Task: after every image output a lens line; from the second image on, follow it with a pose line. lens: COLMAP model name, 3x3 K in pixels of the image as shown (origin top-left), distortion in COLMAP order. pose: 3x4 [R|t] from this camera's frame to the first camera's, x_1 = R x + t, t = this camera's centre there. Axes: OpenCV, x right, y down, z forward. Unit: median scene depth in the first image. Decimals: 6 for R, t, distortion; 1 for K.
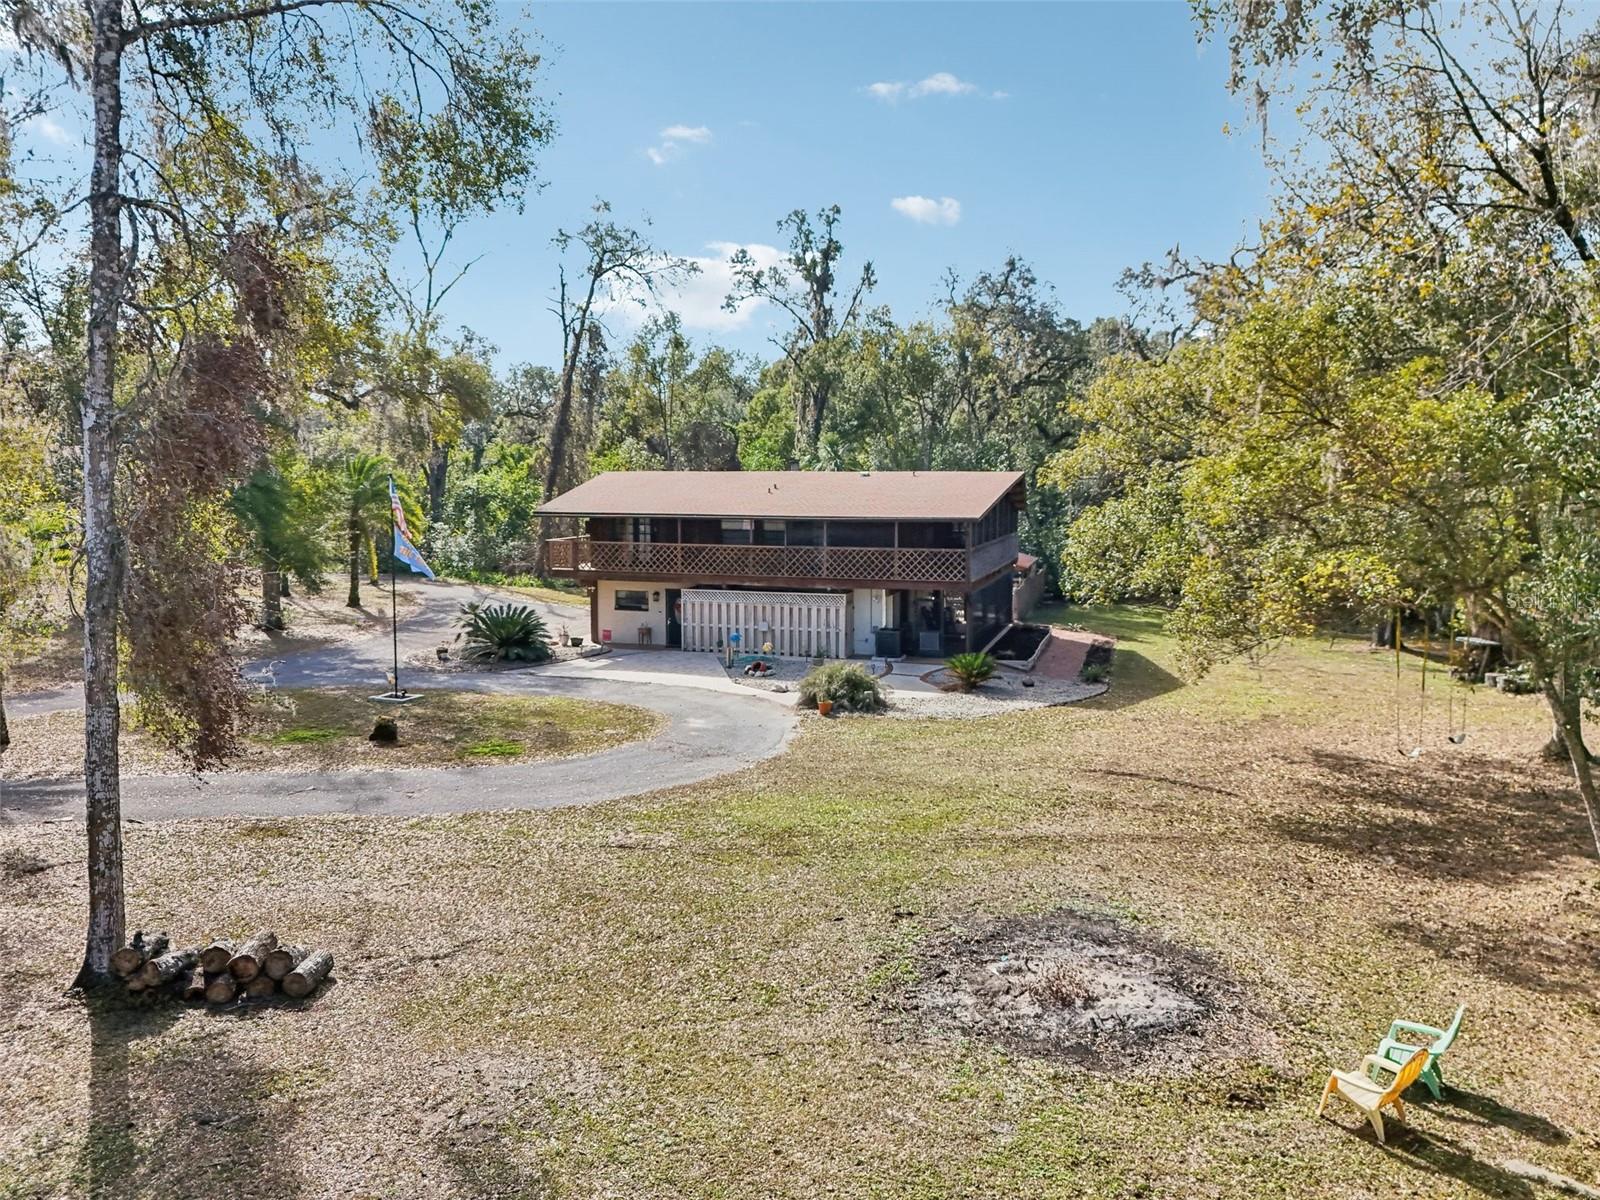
lens RADIAL K [[1165.7, 0, 771.9], [0, 1165.7, 592.3], [0, 0, 1]] dist [0.032367, -0.000158]
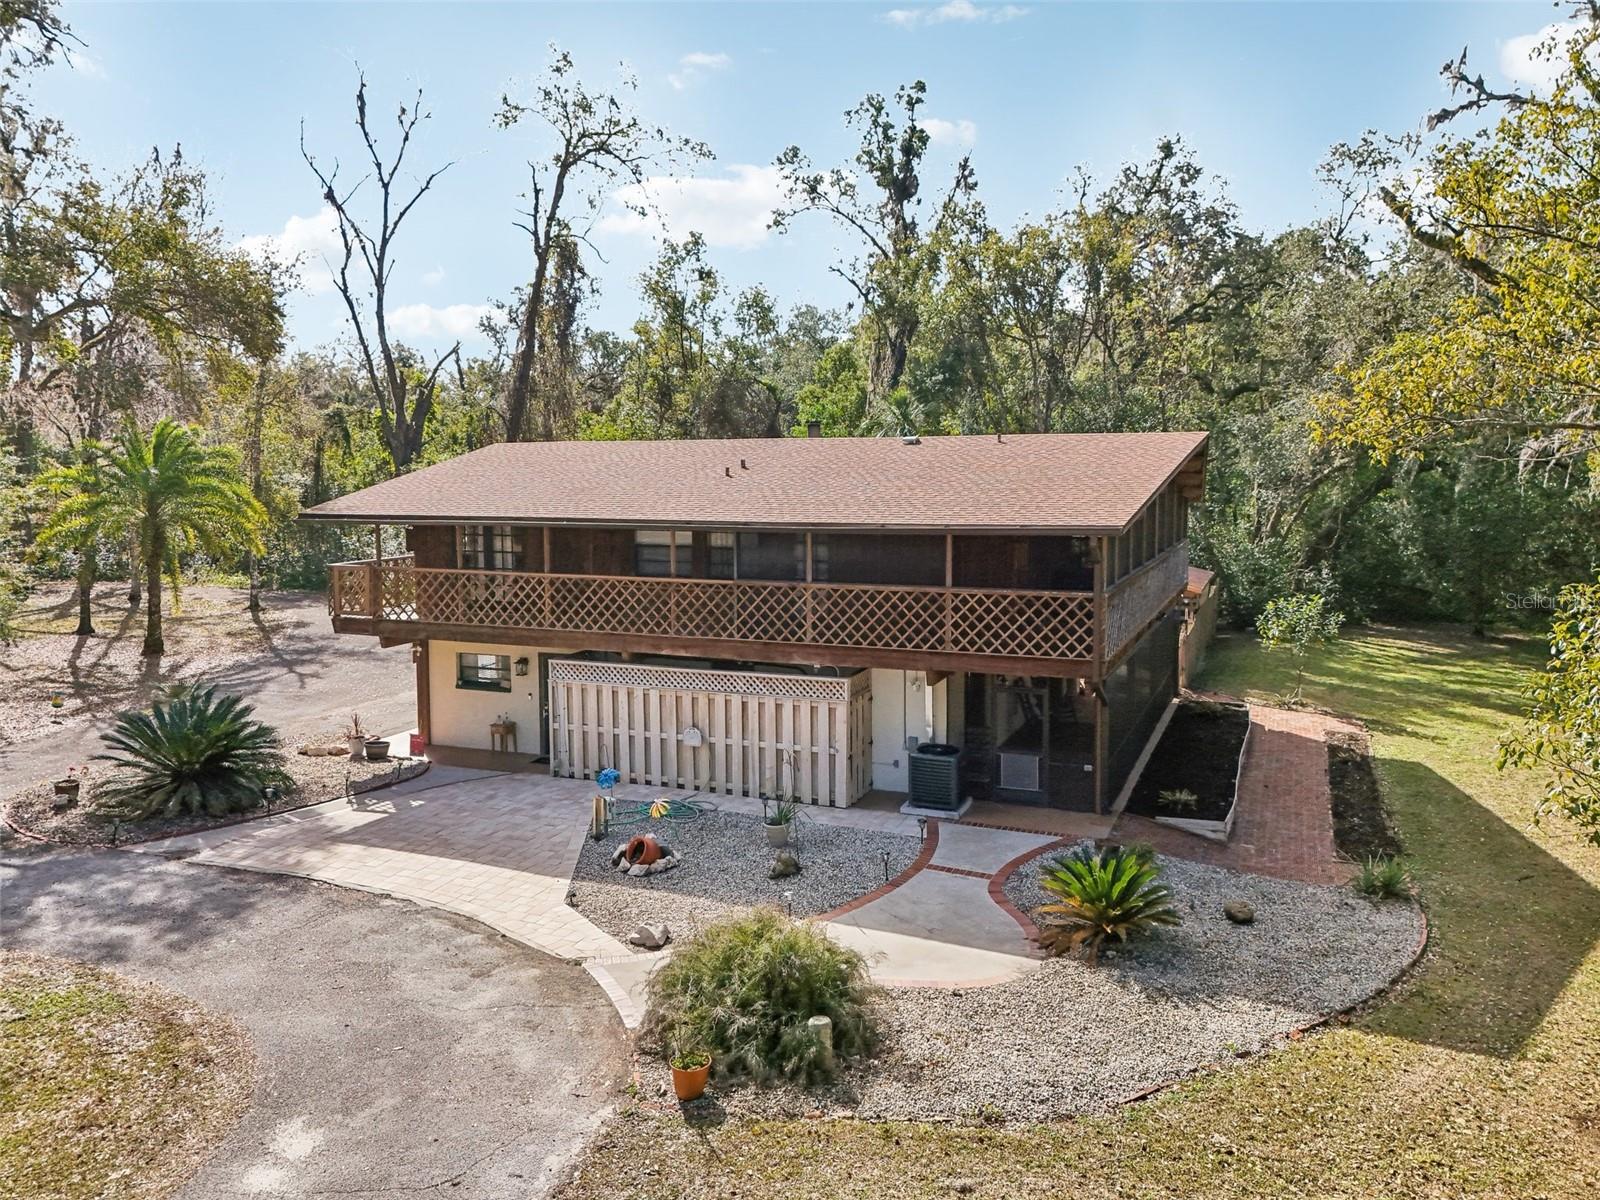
lens RADIAL K [[1193.6, 0, 797.2], [0, 1193.6, 594.0], [0, 0, 1]] dist [0.031391, -0.008418]
pose [[0.996372, -0.000342, -0.085101, 0.063713], [0.001547, 0.999899, 0.014096, -0.031351], [0.085088, -0.014176, 0.996273, 0.368873]]
